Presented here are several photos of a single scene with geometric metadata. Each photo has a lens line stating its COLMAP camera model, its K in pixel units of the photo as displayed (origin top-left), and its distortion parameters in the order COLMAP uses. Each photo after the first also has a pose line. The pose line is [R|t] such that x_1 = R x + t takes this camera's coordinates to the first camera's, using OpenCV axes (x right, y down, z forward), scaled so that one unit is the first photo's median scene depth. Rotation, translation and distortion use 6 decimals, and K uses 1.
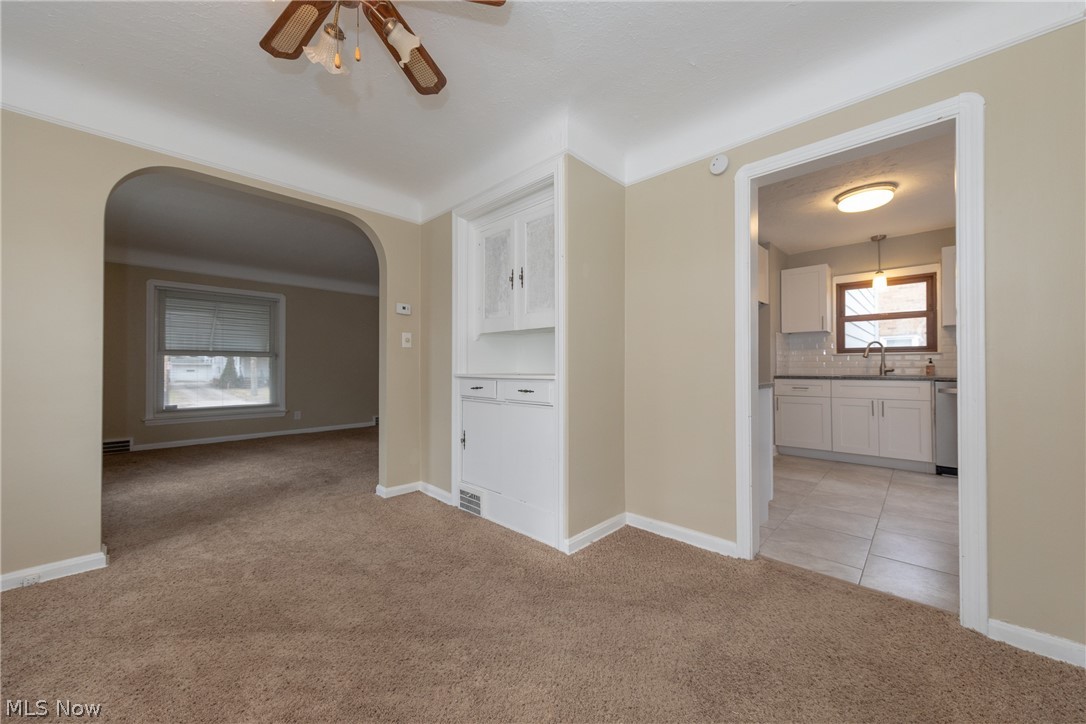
lens RADIAL K [[393.7, 0, 541.0], [0, 393.7, 364.8], [0, 0, 1]] dist [-0.000842, -0.000094]
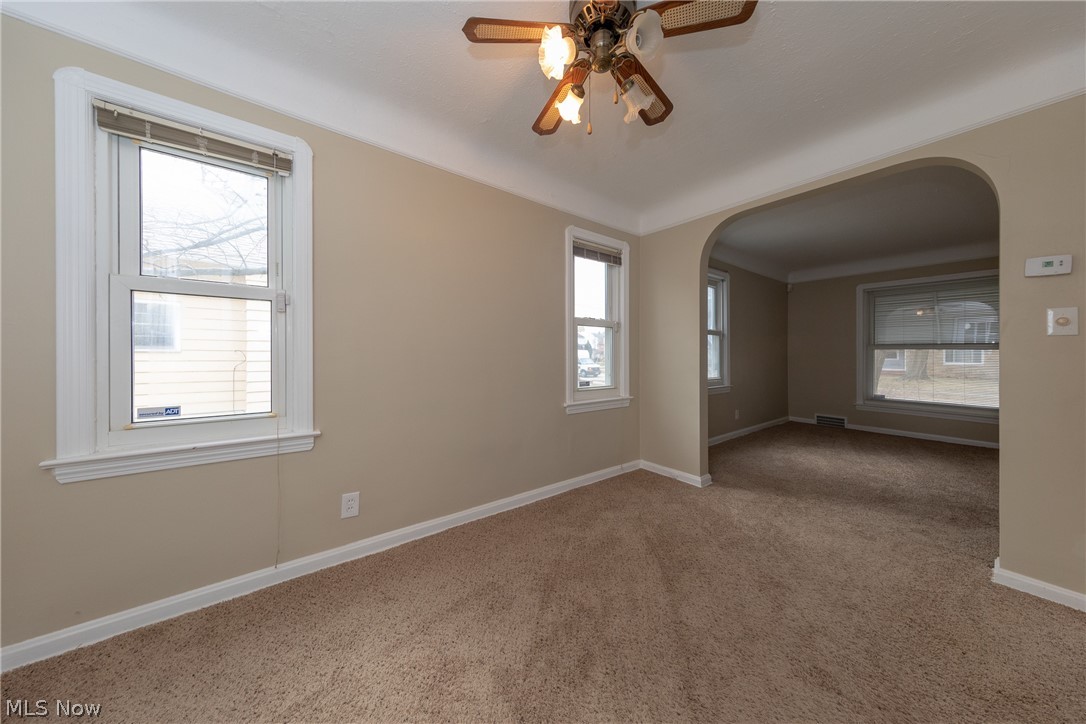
lens RADIAL K [[337.7, 0, 546.6], [0, 337.7, 355.8], [0, 0, 1]] dist [0.000006, 0.000009]
pose [[-0.125141, 0.006188, -0.992120, 0.246854], [-0.004161, 0.999968, 0.006761, -0.018585], [0.992130, 0.004975, -0.125111, 0.422772]]
